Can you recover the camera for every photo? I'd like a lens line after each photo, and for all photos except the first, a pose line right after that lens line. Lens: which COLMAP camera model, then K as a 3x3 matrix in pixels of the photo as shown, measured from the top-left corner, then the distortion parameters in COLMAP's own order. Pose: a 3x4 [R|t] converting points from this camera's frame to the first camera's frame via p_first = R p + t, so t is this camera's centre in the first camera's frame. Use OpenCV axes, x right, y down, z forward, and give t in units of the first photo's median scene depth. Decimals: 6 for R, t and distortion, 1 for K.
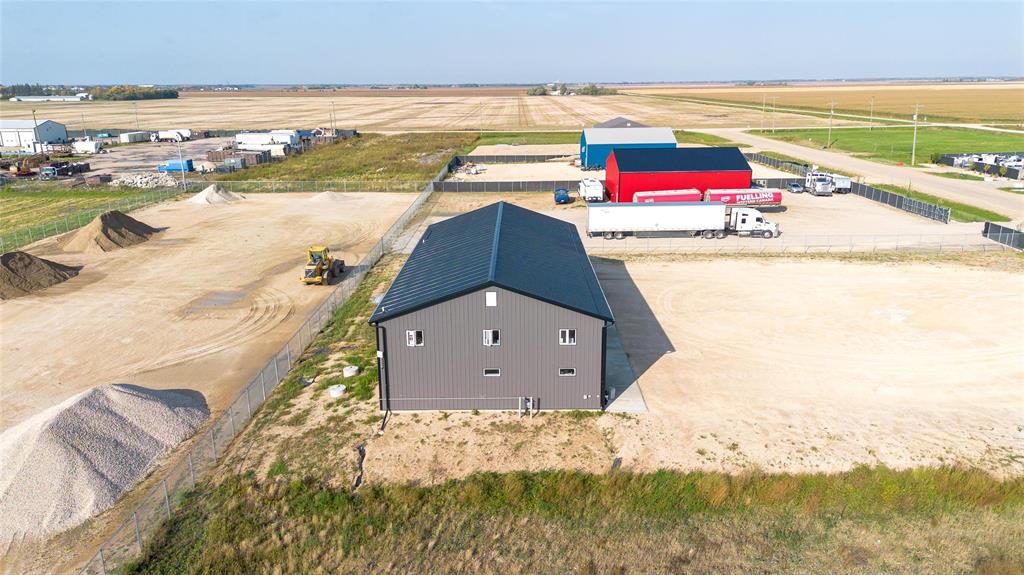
lens RADIAL K [[726.3, 0, 512.0], [0, 726.3, 287.5], [0, 0, 1]] dist [0.072674, -0.071857]
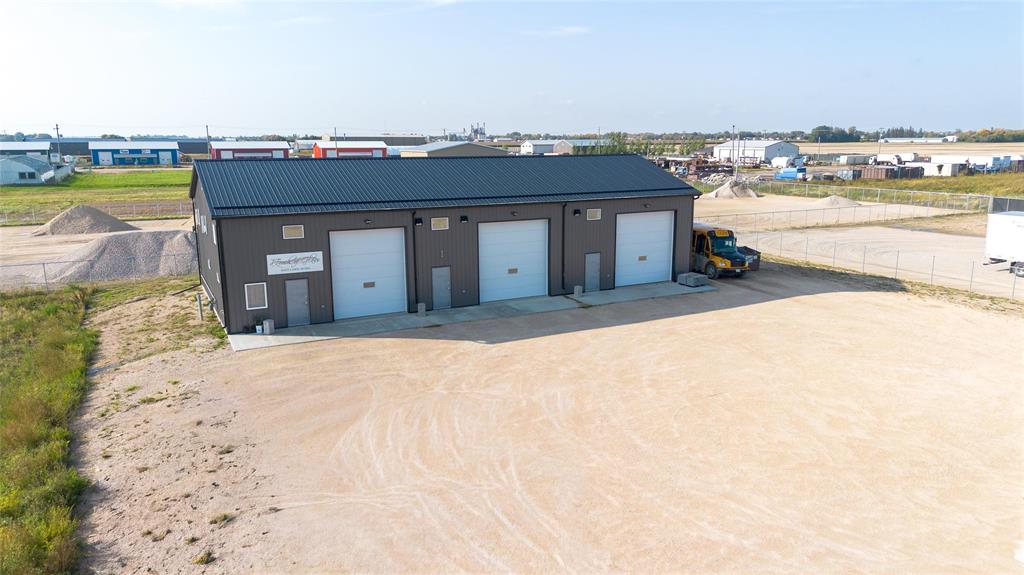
lens RADIAL K [[726.3, 0, 512.0], [0, 726.3, 287.5], [0, 0, 1]] dist [0.072674, -0.071857]
pose [[0.466063, 0.185434, -0.865101, 0.457355], [-0.239915, 0.967642, 0.078162, -0.009918], [0.851602, 0.171122, 0.495470, 0.405891]]
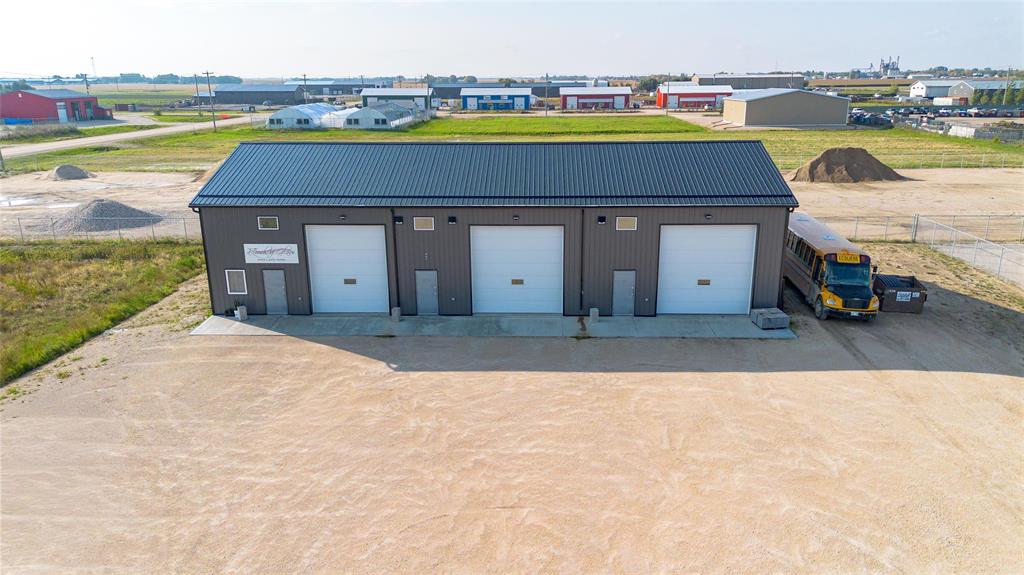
lens RADIAL K [[726.3, 0, 512.0], [0, 726.3, 287.5], [0, 0, 1]] dist [0.072674, -0.071857]
pose [[-0.025326, 0.284501, -0.958341, 0.443062], [-0.263919, 0.922734, 0.280906, -0.093098], [0.964212, 0.260039, 0.051716, 0.609344]]
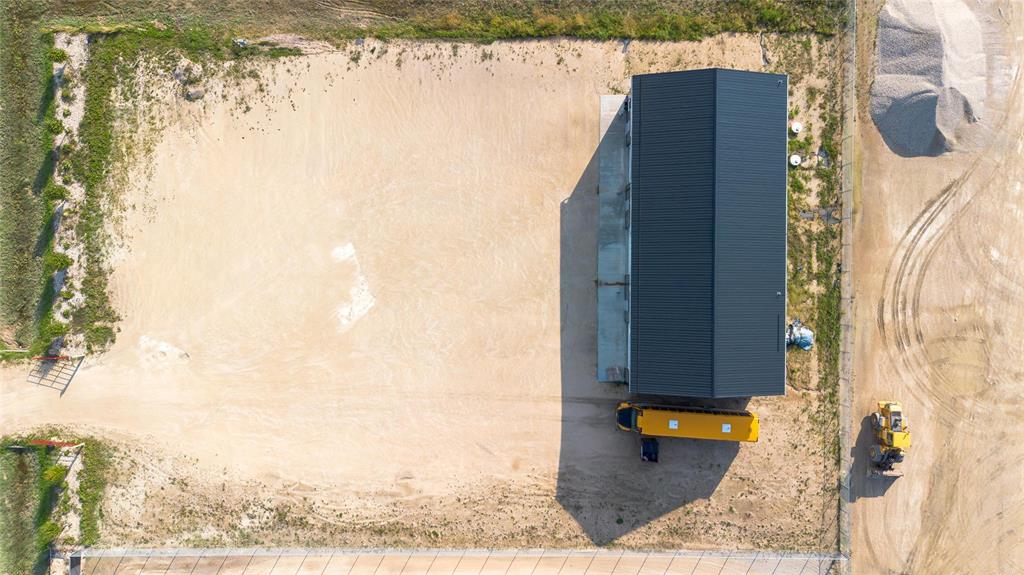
lens RADIAL K [[726.3, 0, 512.0], [0, 726.3, 287.5], [0, 0, 1]] dist [0.072674, -0.071857]
pose [[-0.999842, 0.003466, 0.017458, 0.171828], [0.015792, -0.279683, 0.959963, -0.742124], [0.008210, 0.960086, 0.279584, 0.451181]]
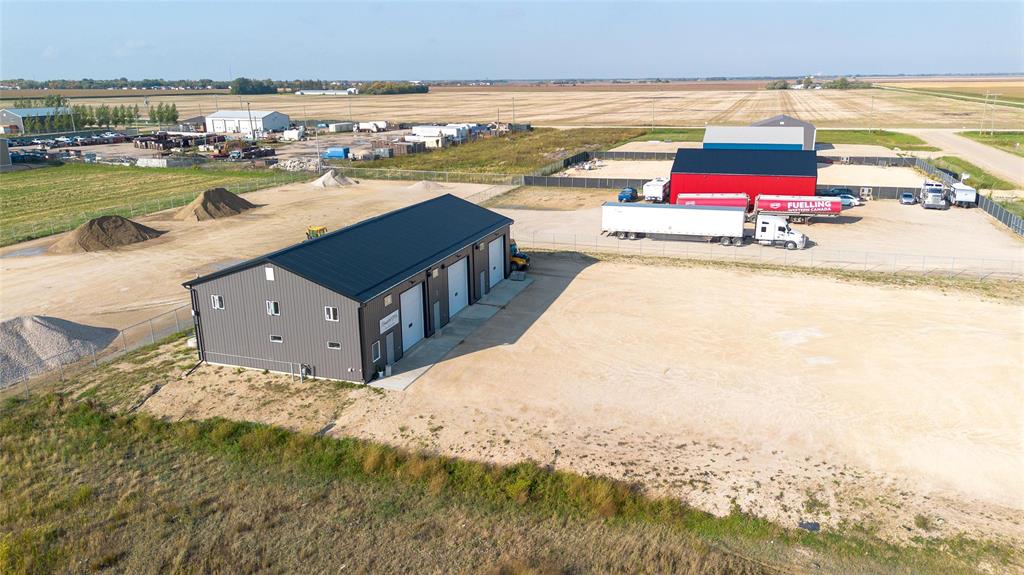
lens RADIAL K [[726.3, 0, 512.0], [0, 726.3, 287.5], [0, 0, 1]] dist [0.072674, -0.071857]
pose [[0.947378, 0.088561, -0.307623, 0.313598], [-0.086234, 0.996050, 0.021180, -0.009100], [0.308284, 0.006462, 0.951272, 0.008196]]
